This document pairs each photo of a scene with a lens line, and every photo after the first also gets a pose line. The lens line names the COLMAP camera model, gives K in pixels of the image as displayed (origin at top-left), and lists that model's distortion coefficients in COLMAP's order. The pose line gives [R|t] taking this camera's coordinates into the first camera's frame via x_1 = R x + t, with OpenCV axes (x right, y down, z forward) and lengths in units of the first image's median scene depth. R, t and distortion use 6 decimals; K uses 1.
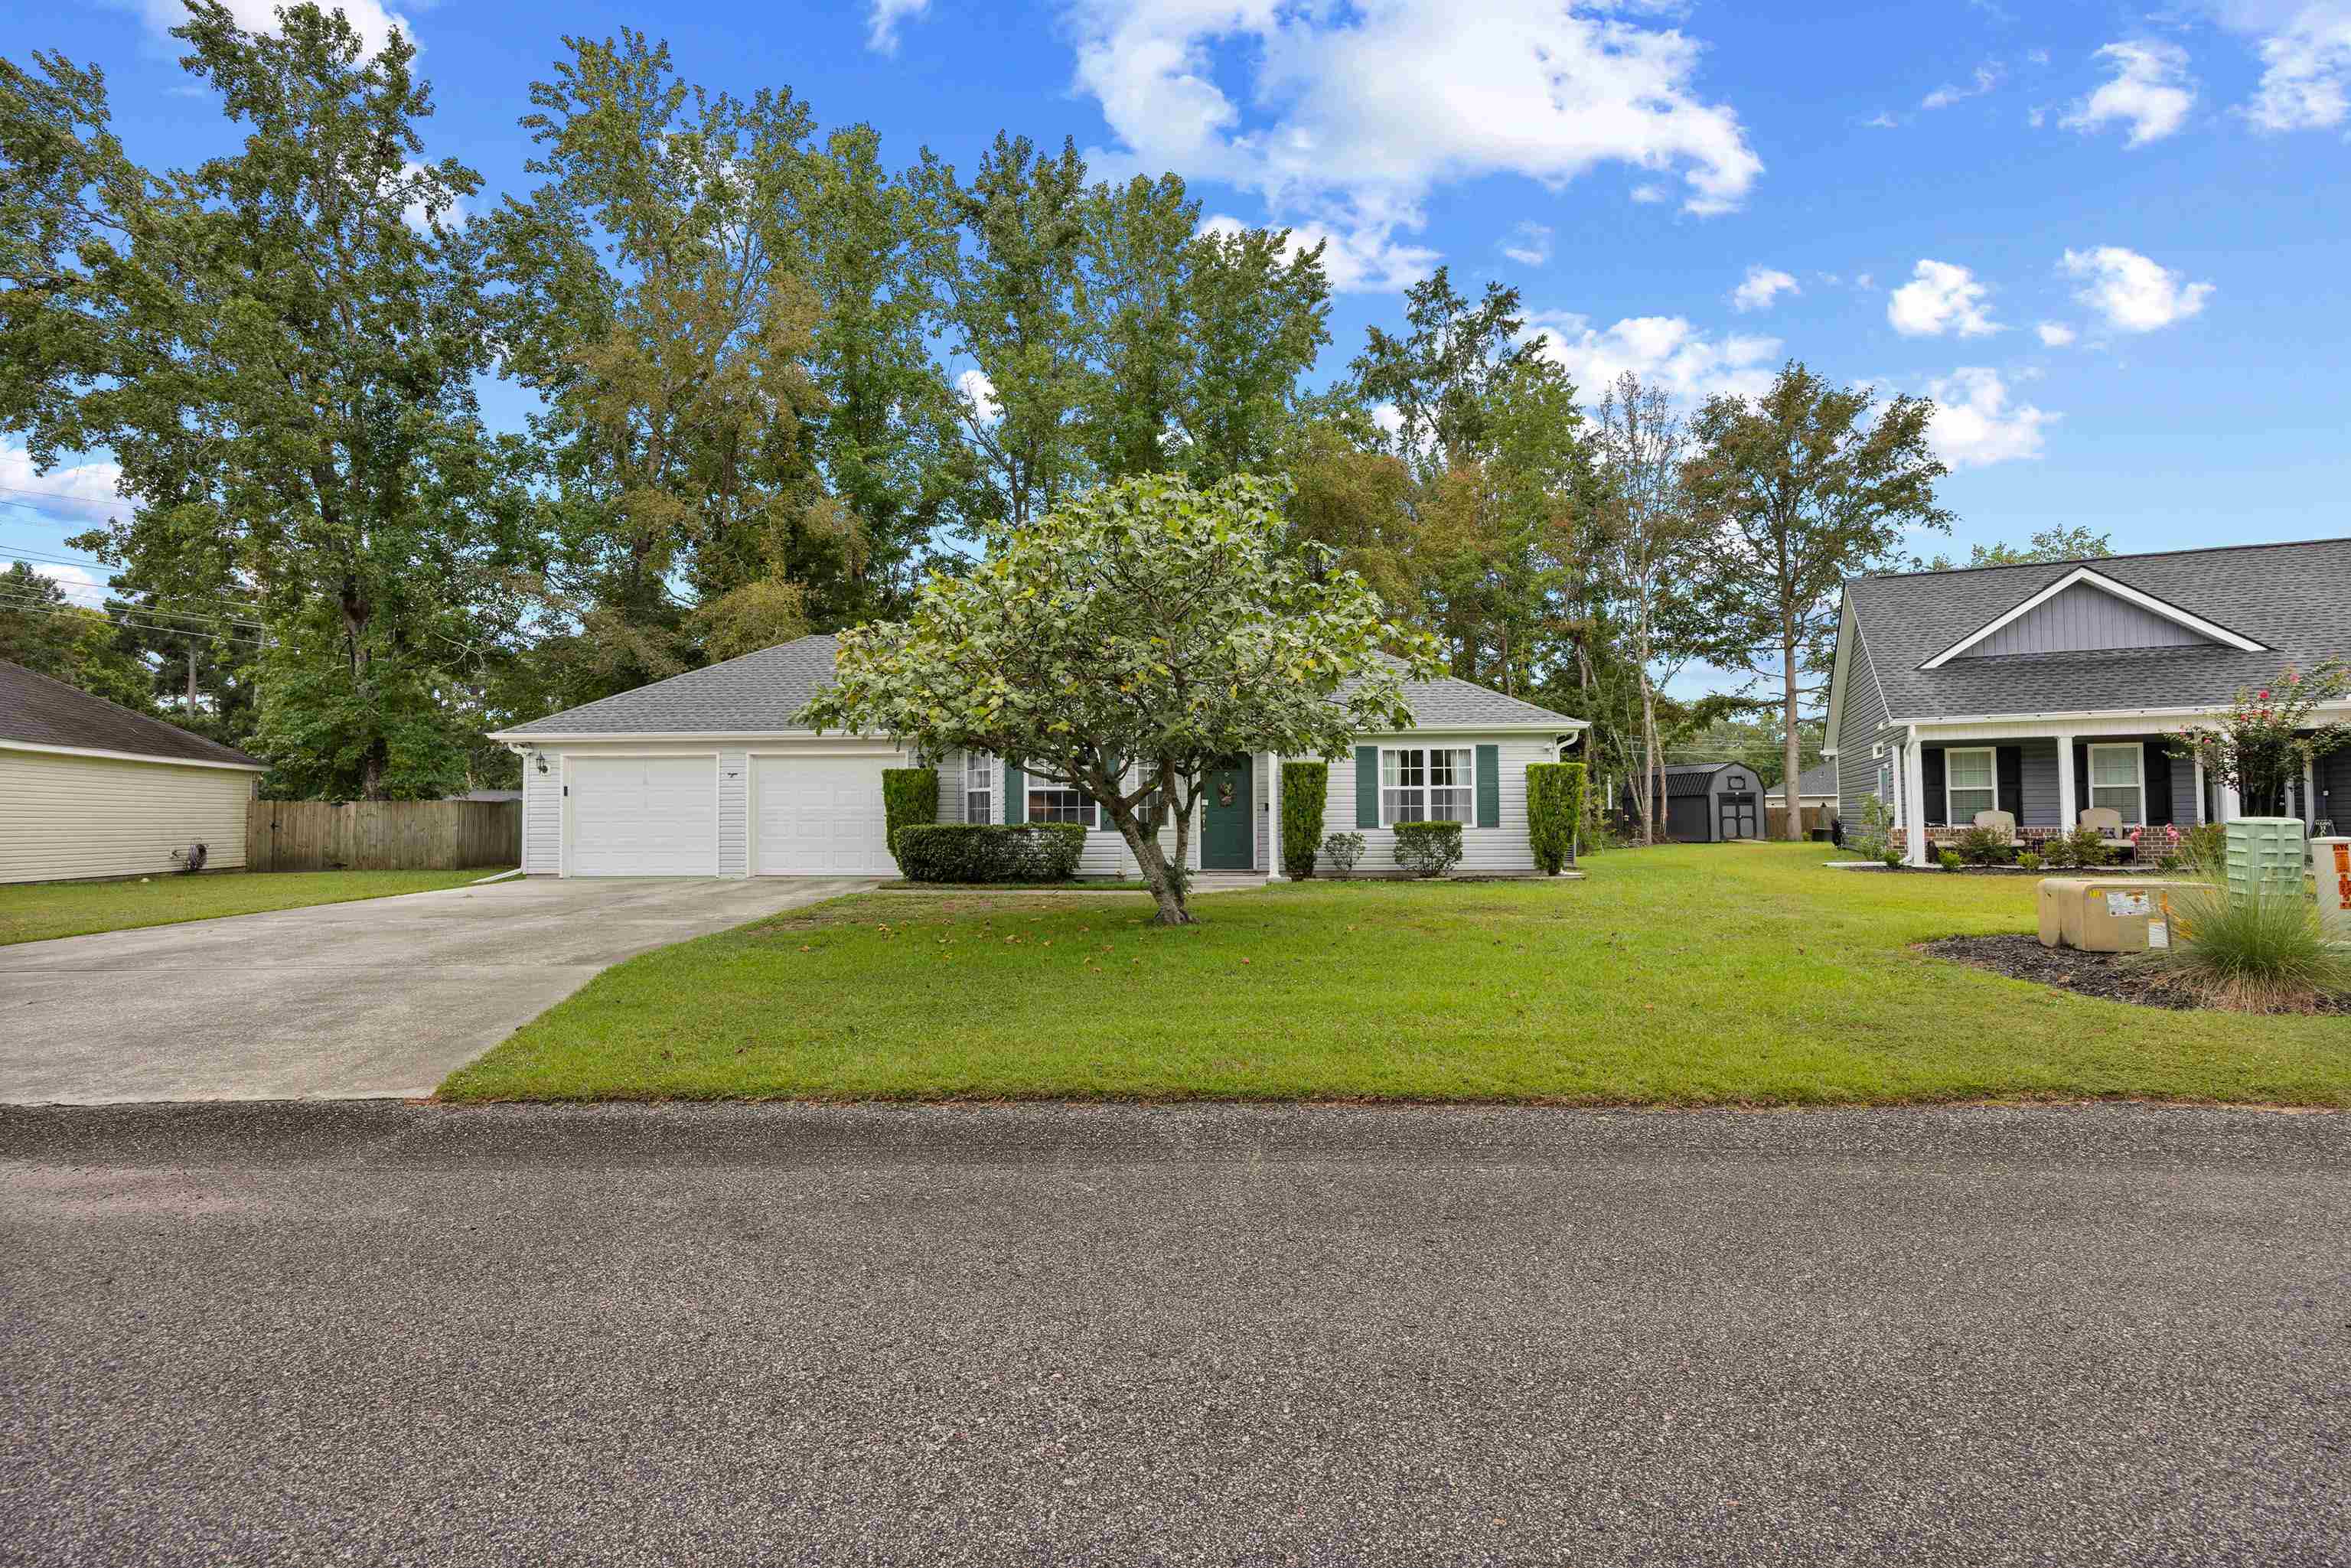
lens RADIAL K [[1125.3, 0, 1180.6], [0, 1125.3, 809.0], [0, 0, 1]] dist [-0.037236, 0.009670]
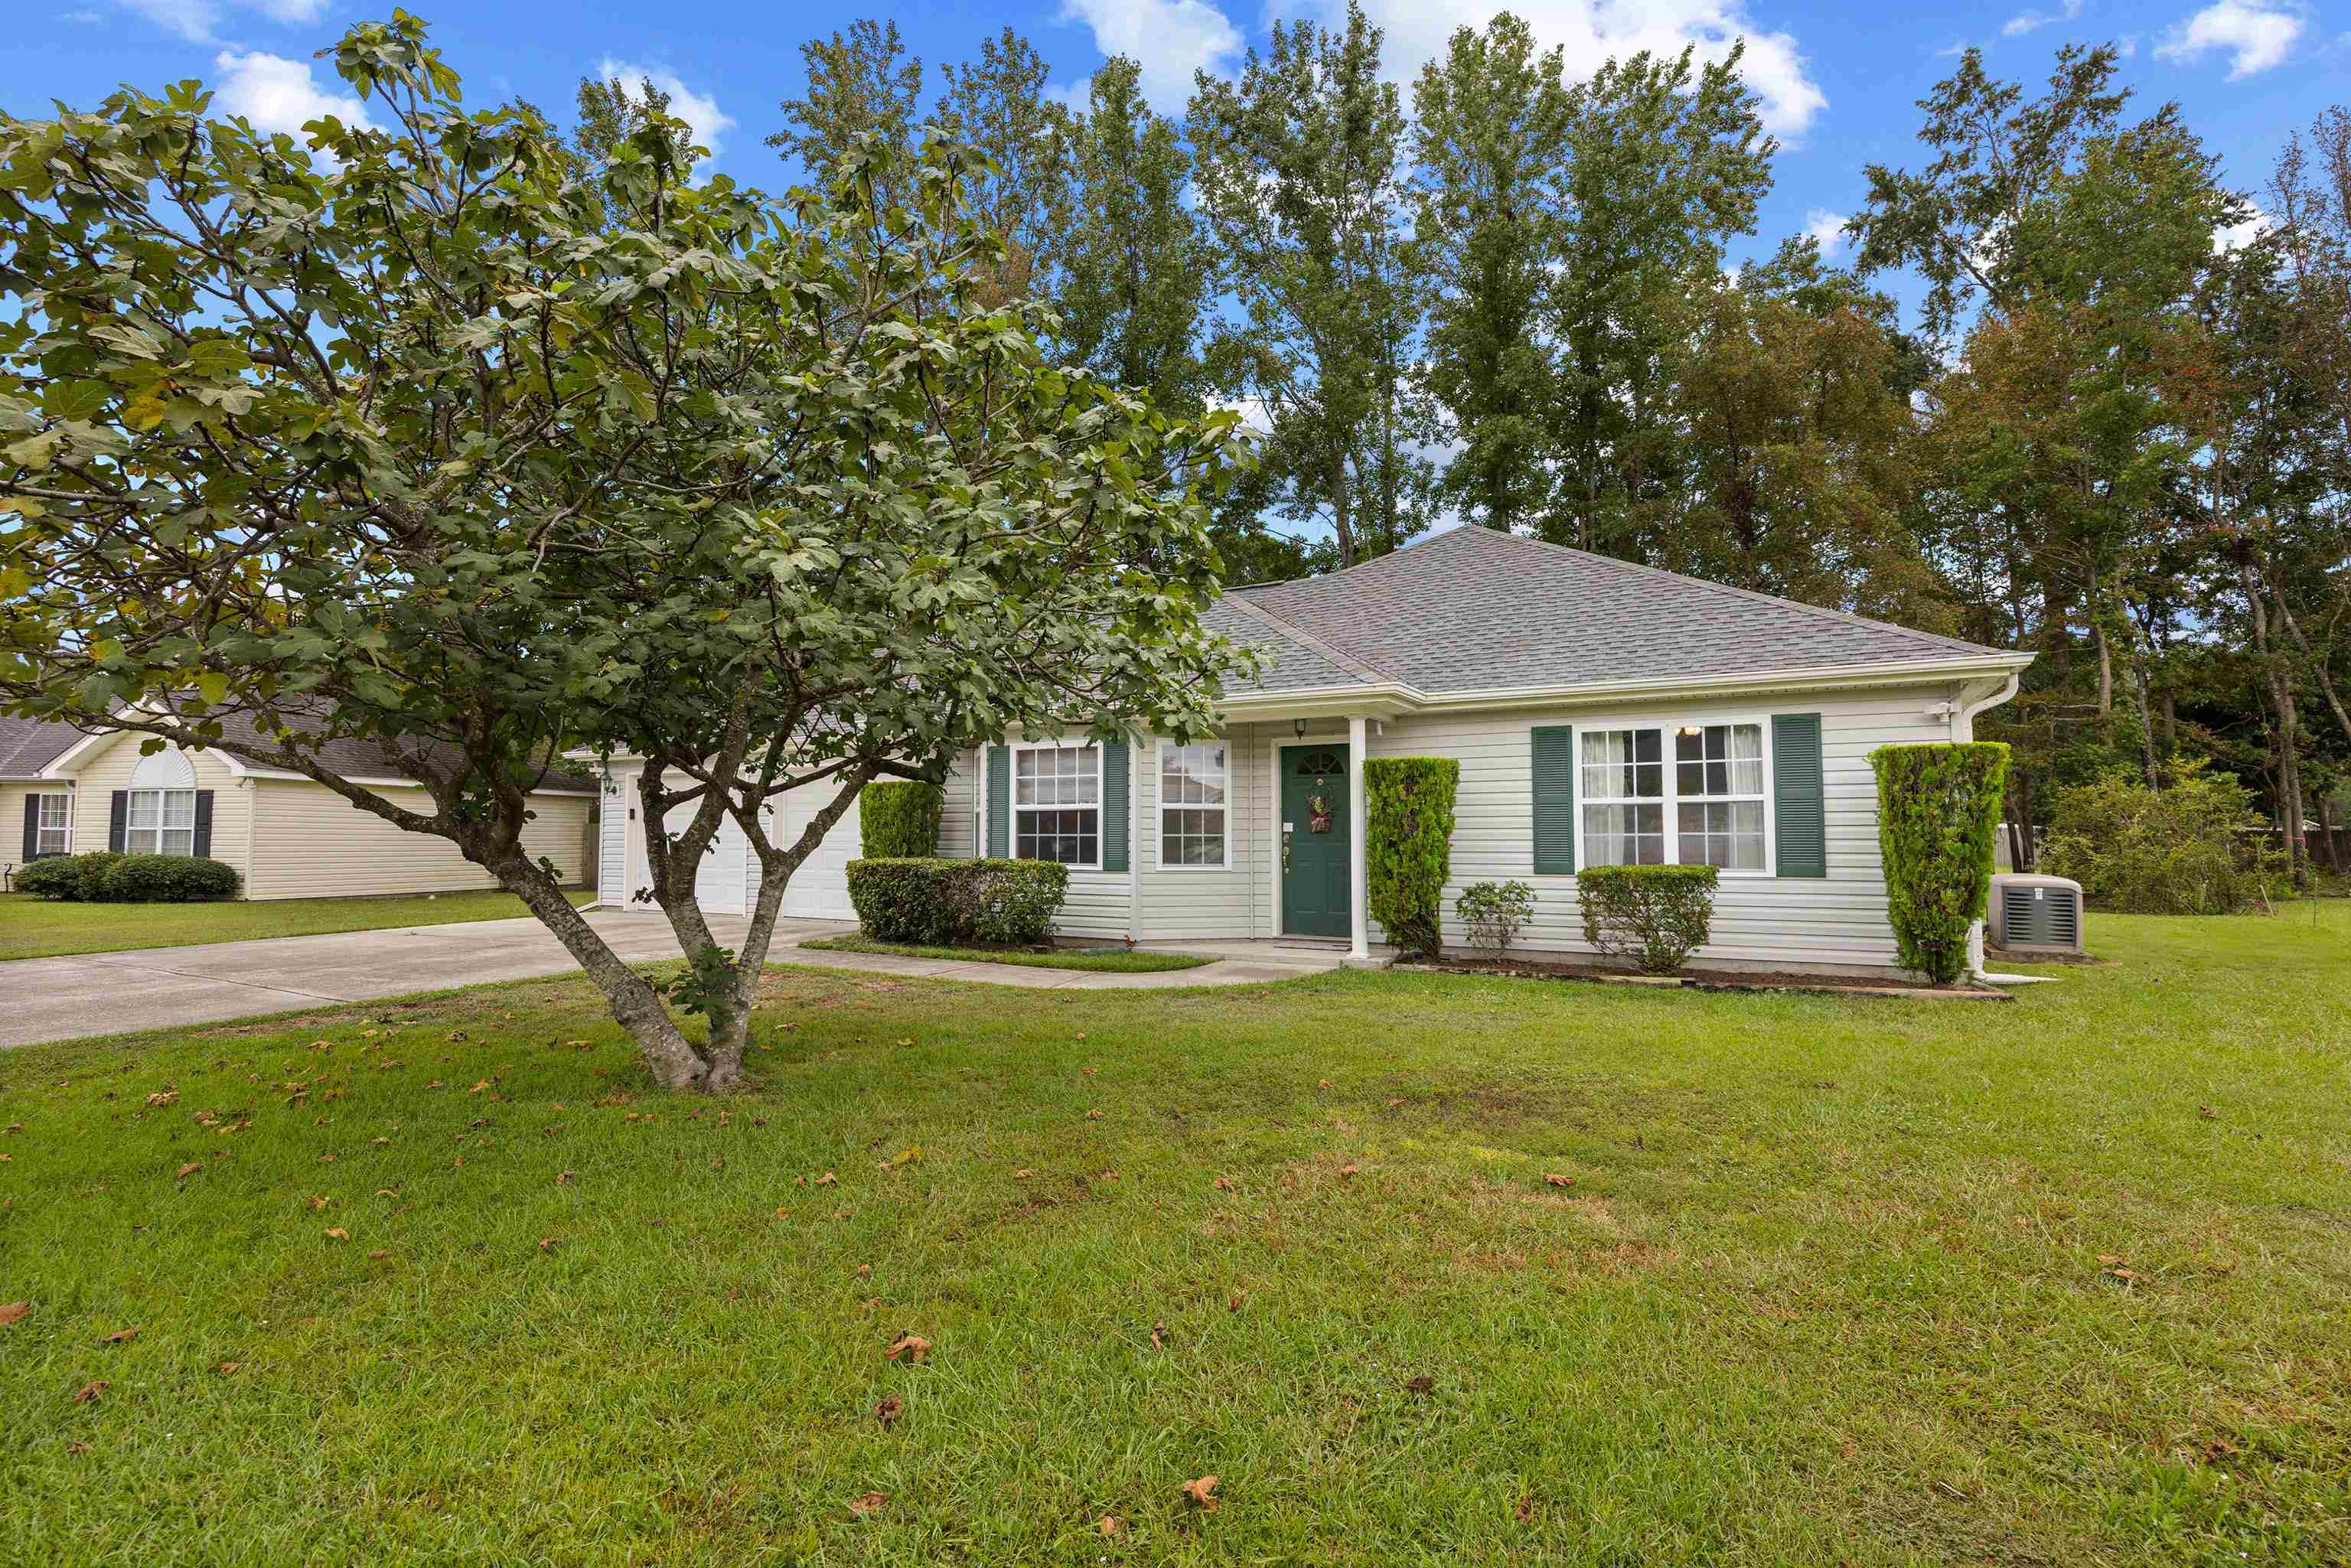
lens RADIAL K [[1107.3, 0, 1192.7], [0, 1107.3, 775.0], [0, 0, 1]] dist [-0.001427, -0.009180]
pose [[0.882752, -0.022264, -0.469311, 0.240108], [0.000057, 0.998882, -0.047280, -0.005214], [0.469839, 0.041710, 0.881766, 0.389789]]
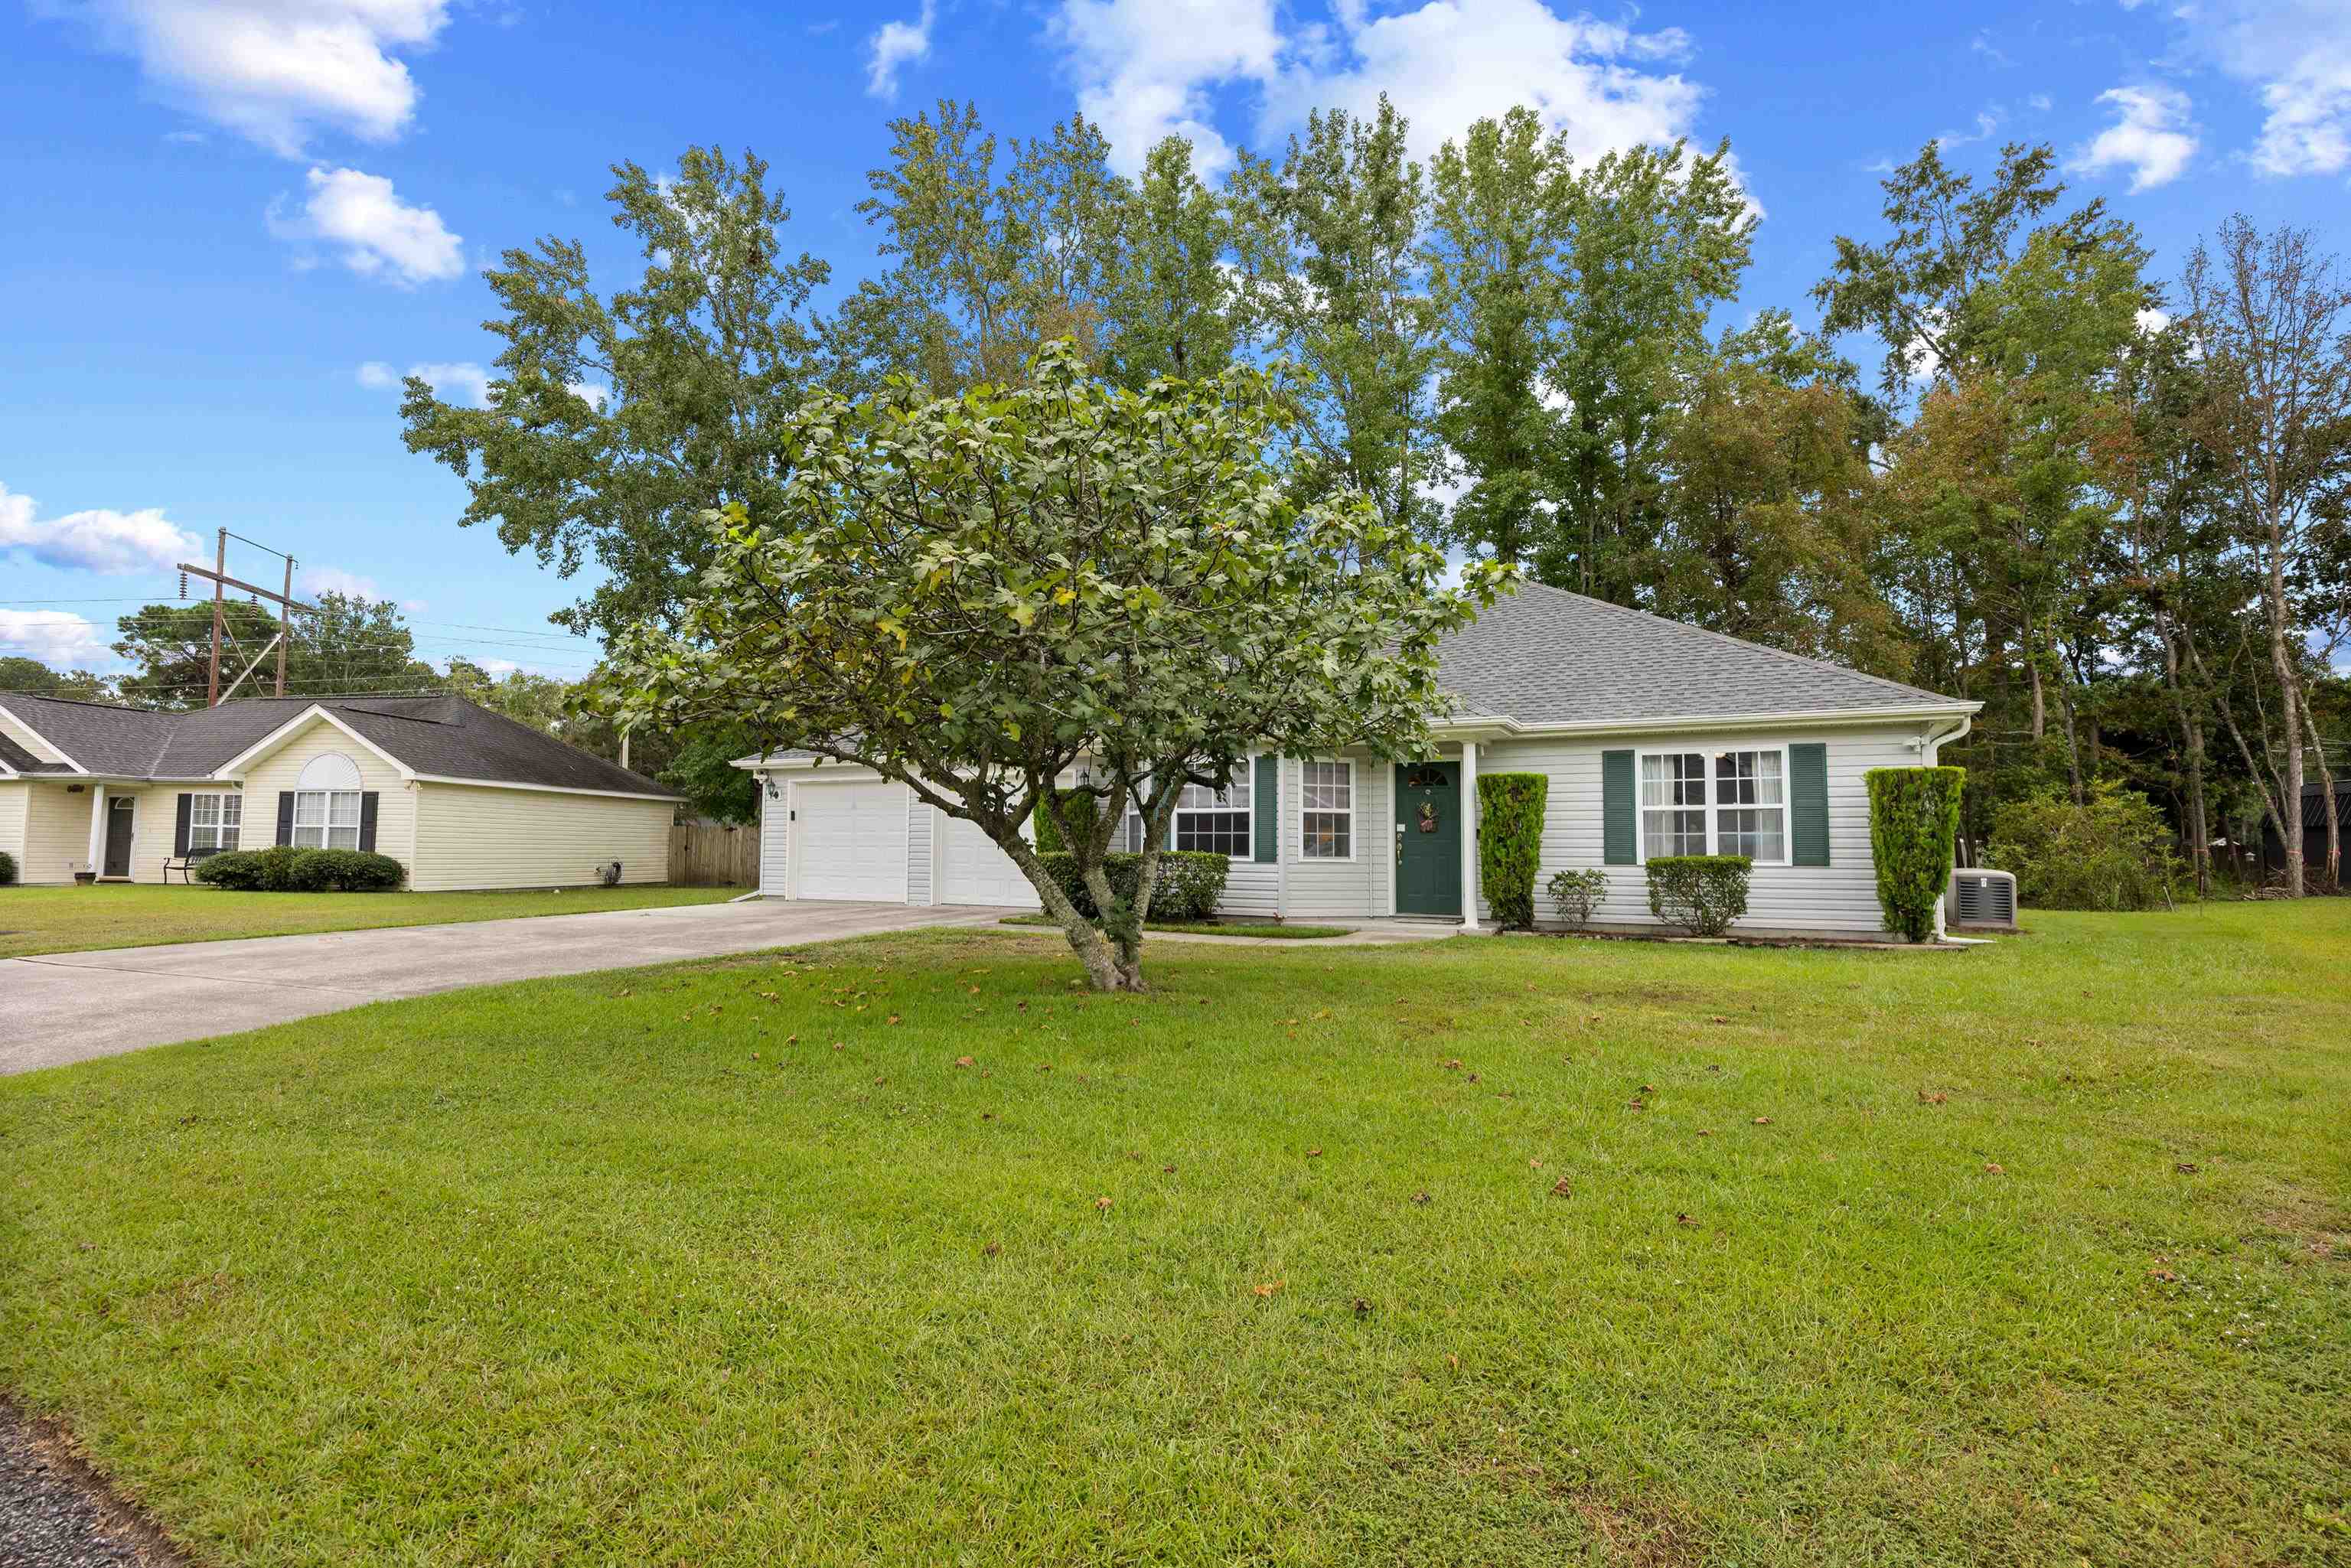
lens RADIAL K [[1119.0, 0, 1175.5], [0, 1119.0, 784.0], [0, 0, 1]] dist [-0.002369, -0.011426]
pose [[0.896848, -0.015541, -0.442065, 0.205901], [-0.007197, 0.998738, -0.049713, 0.003195], [0.442280, 0.047766, 0.895604, 0.206082]]
